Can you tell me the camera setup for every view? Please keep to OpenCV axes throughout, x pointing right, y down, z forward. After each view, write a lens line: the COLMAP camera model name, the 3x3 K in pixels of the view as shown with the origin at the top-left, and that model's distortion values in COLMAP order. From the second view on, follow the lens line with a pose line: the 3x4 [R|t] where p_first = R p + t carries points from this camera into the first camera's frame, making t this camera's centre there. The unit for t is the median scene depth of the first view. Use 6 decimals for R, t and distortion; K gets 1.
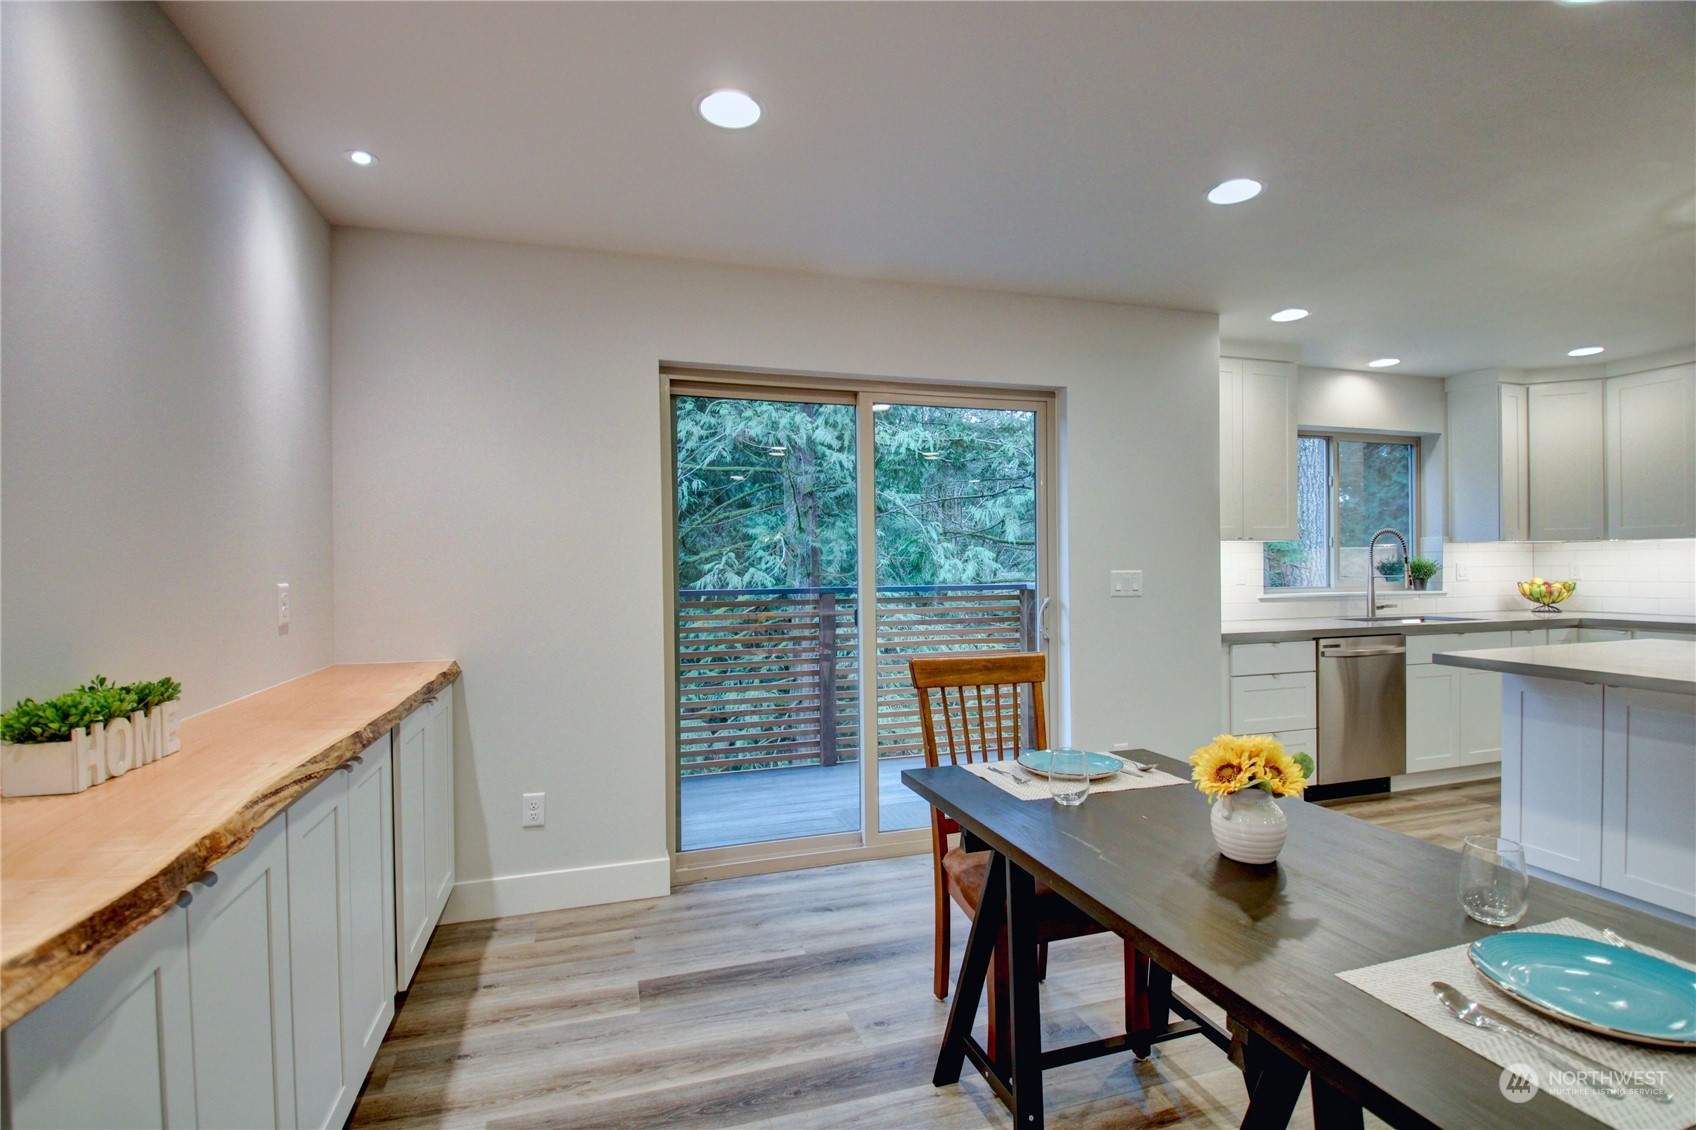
lens RADIAL K [[788.7, 0, 852.4], [0, 788.7, 567.1], [0, 0, 1]] dist [0.010698, -0.020119]
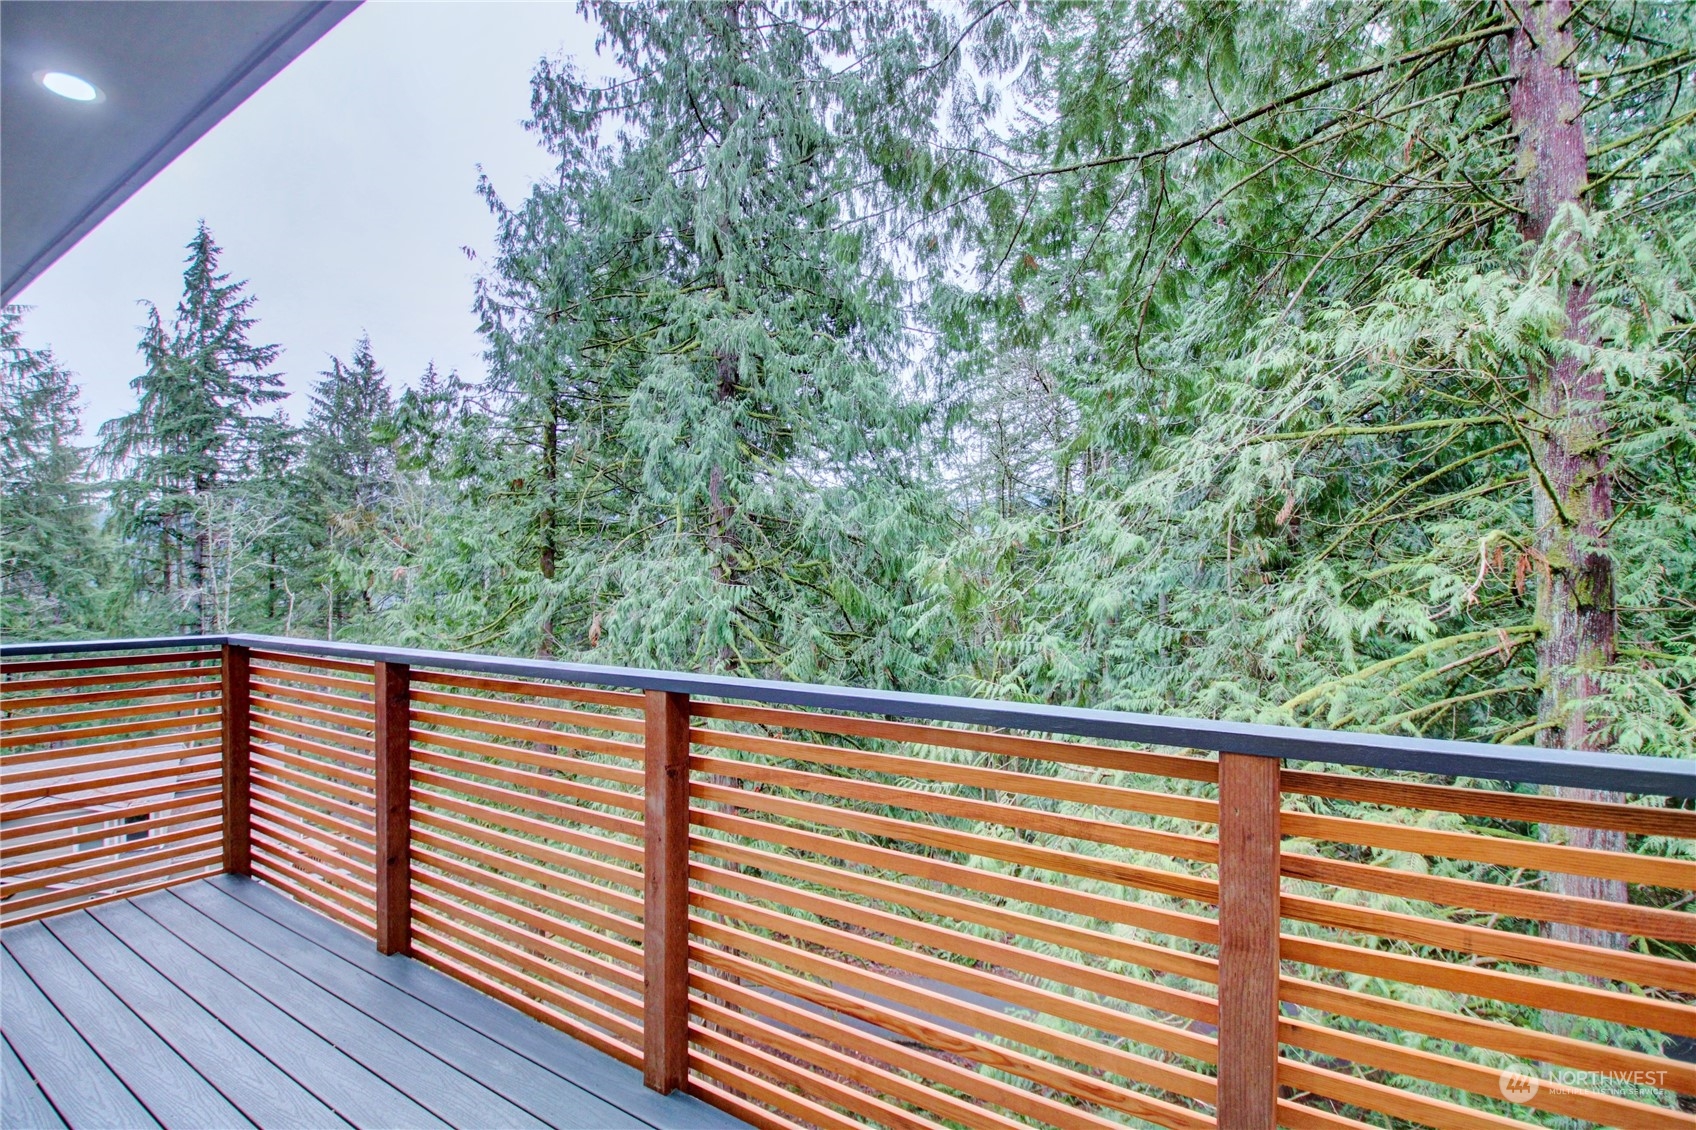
lens RADIAL K [[788.7, 0, 856.9], [0, 788.7, 570.6], [0, 0, 1]] dist [0.010698, -0.020119]
pose [[0.636682, 0.006553, -0.771098, 0.121166], [-0.008247, 0.999965, 0.001689, -0.036454], [0.771082, 0.005284, 0.636714, 0.906527]]
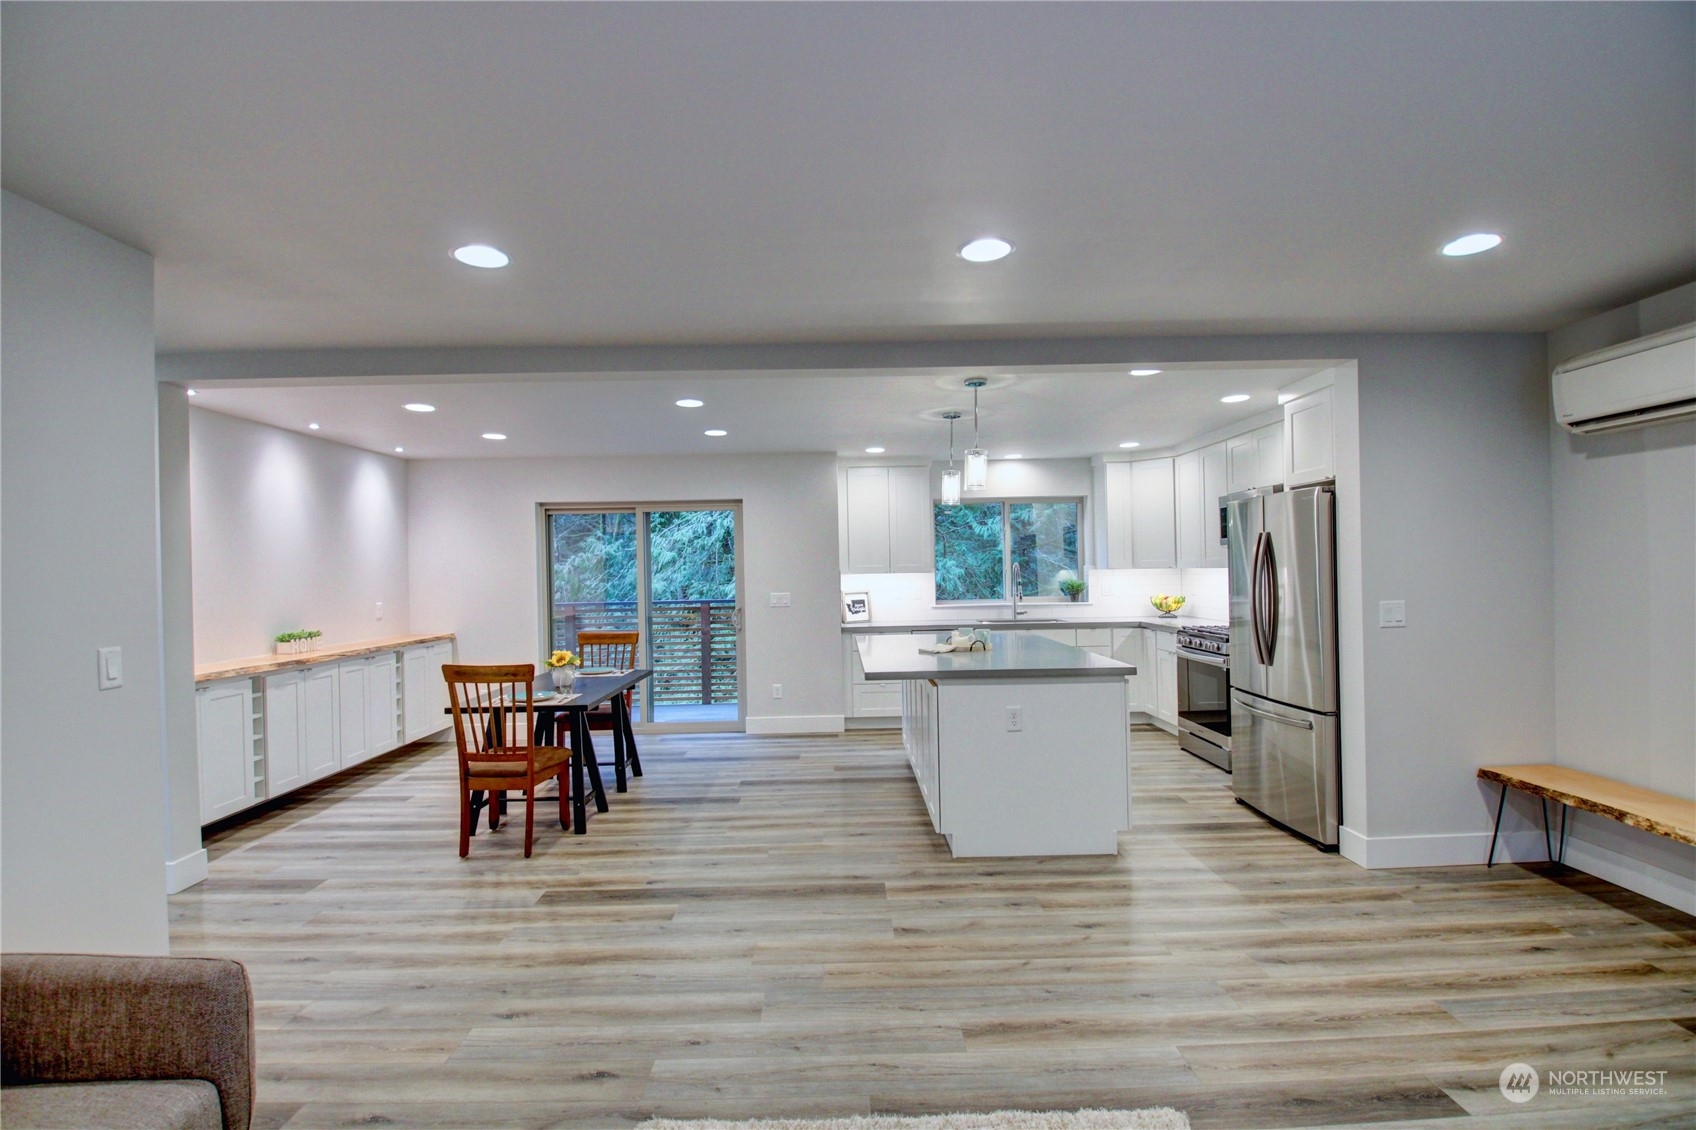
lens RADIAL K [[788.7, 0, 847.3], [0, 788.7, 566.4], [0, 0, 1]] dist [0.010698, -0.020119]
pose [[0.956975, -0.010493, -0.289980, 0.946983], [0.010213, 0.999945, -0.002478, -0.047776], [0.289990, -0.000590, 0.957029, -0.677374]]
